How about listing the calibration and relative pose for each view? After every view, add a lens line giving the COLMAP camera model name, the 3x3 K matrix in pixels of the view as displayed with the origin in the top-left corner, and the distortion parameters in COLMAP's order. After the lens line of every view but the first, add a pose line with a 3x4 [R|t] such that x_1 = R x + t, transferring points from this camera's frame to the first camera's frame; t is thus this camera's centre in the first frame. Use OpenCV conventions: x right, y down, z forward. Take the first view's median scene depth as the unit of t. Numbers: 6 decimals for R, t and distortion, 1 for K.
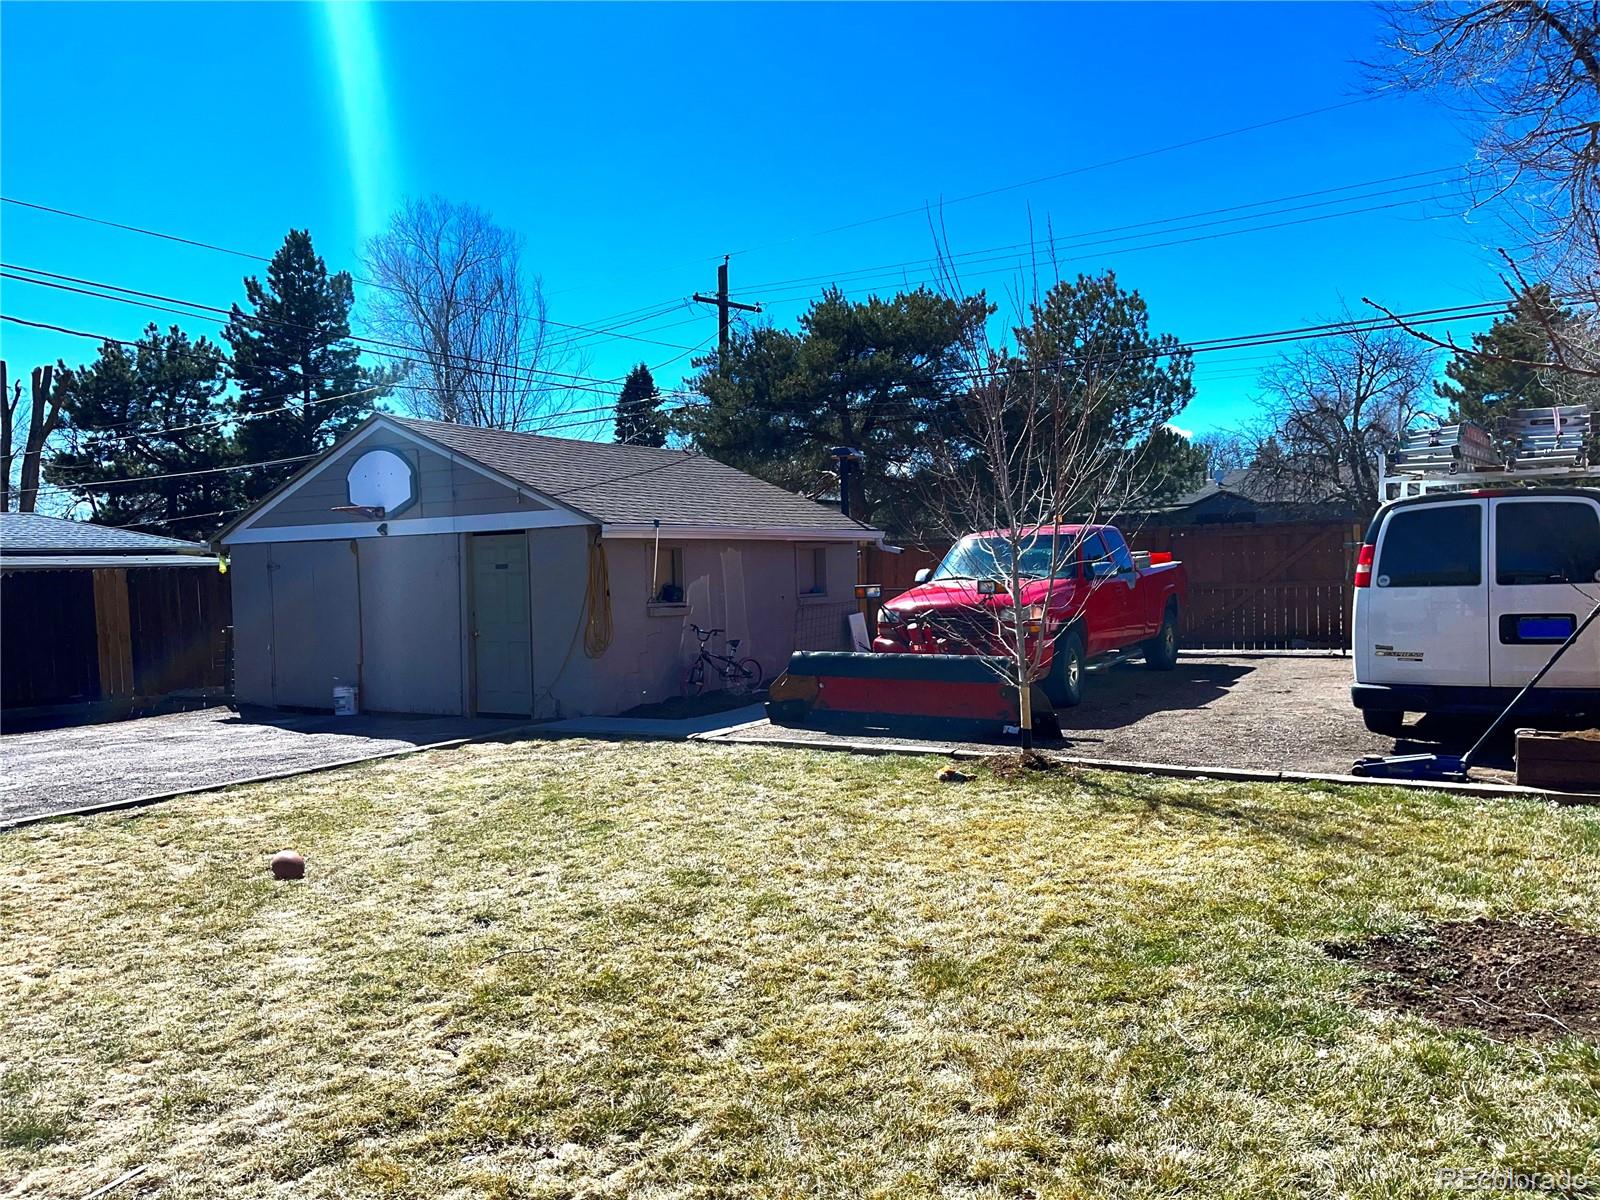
lens RADIAL K [[1222.4, 0, 795.9], [0, 1222.4, 592.0], [0, 0, 1]] dist [0.033940, -0.035109]
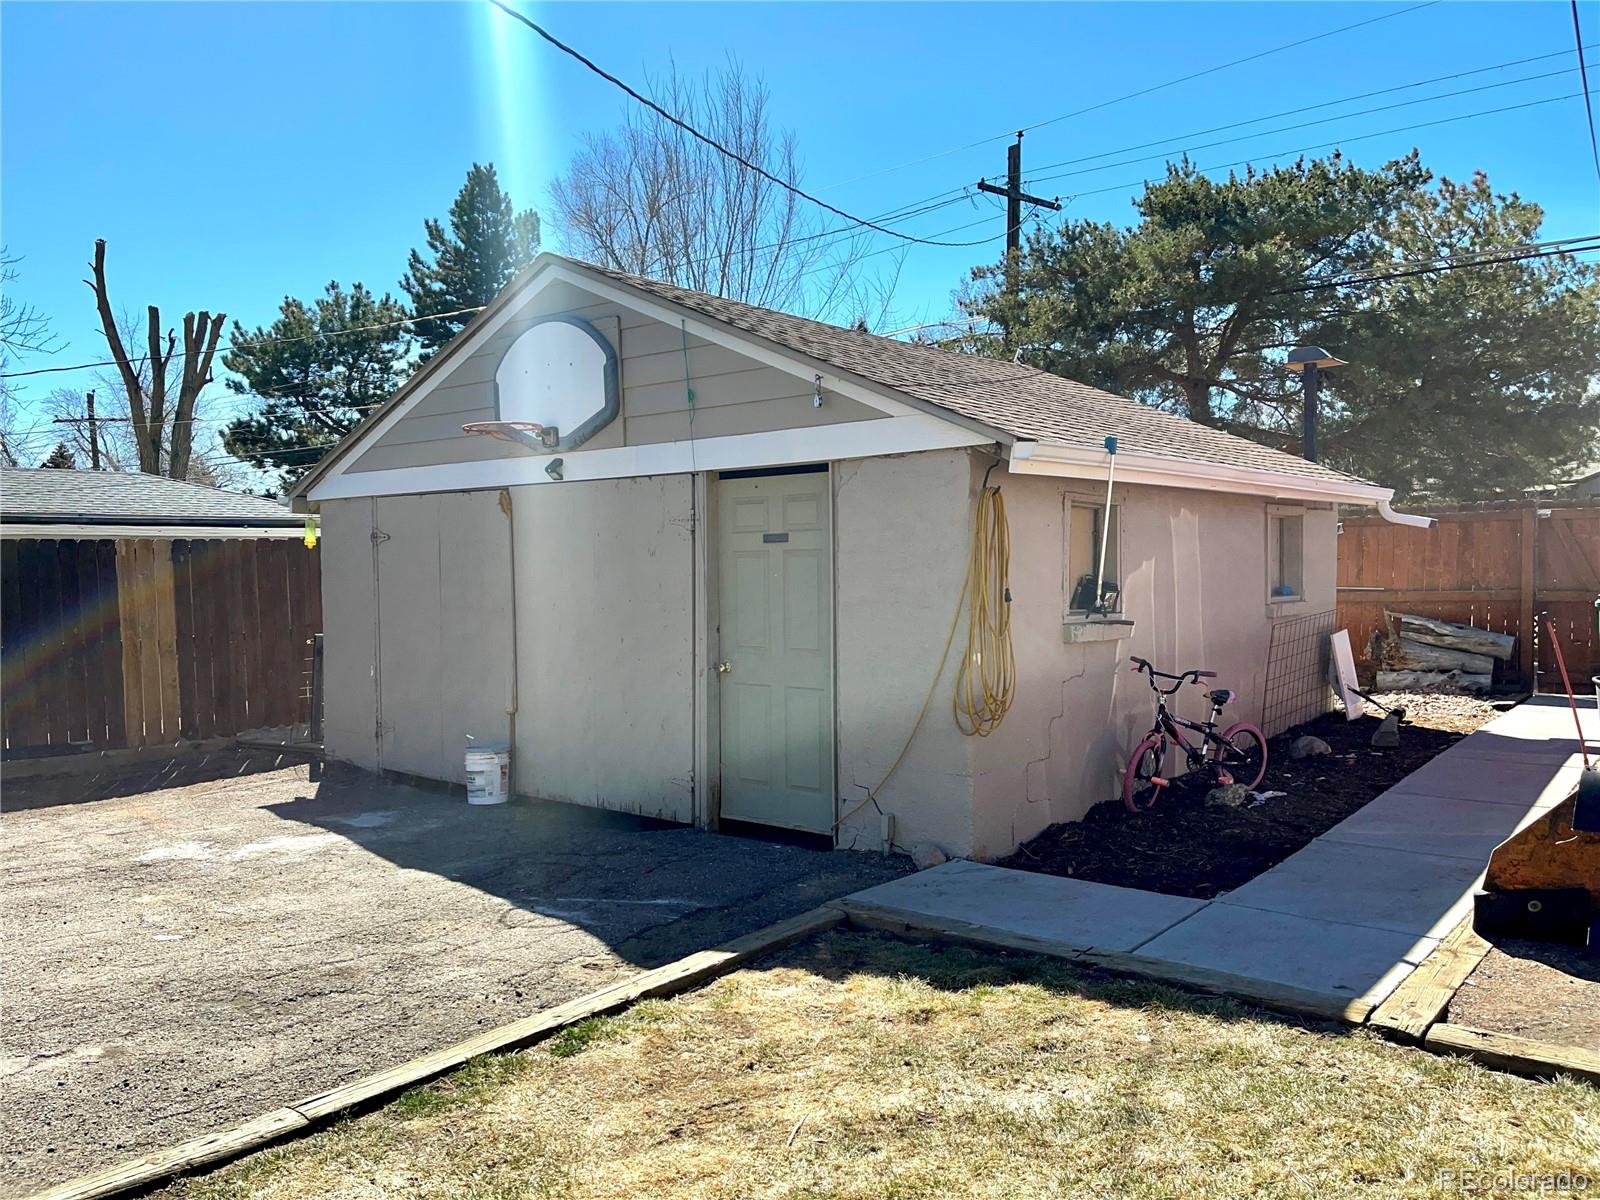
lens RADIAL K [[1222.4, 0, 803.5], [0, 1222.4, 603.8], [0, 0, 1]] dist [0.033940, -0.035109]
pose [[0.990045, 0.018741, -0.139499, -0.048481], [-0.016012, 0.999658, 0.020659, -0.001403], [0.139839, -0.018220, 0.990007, 0.153977]]
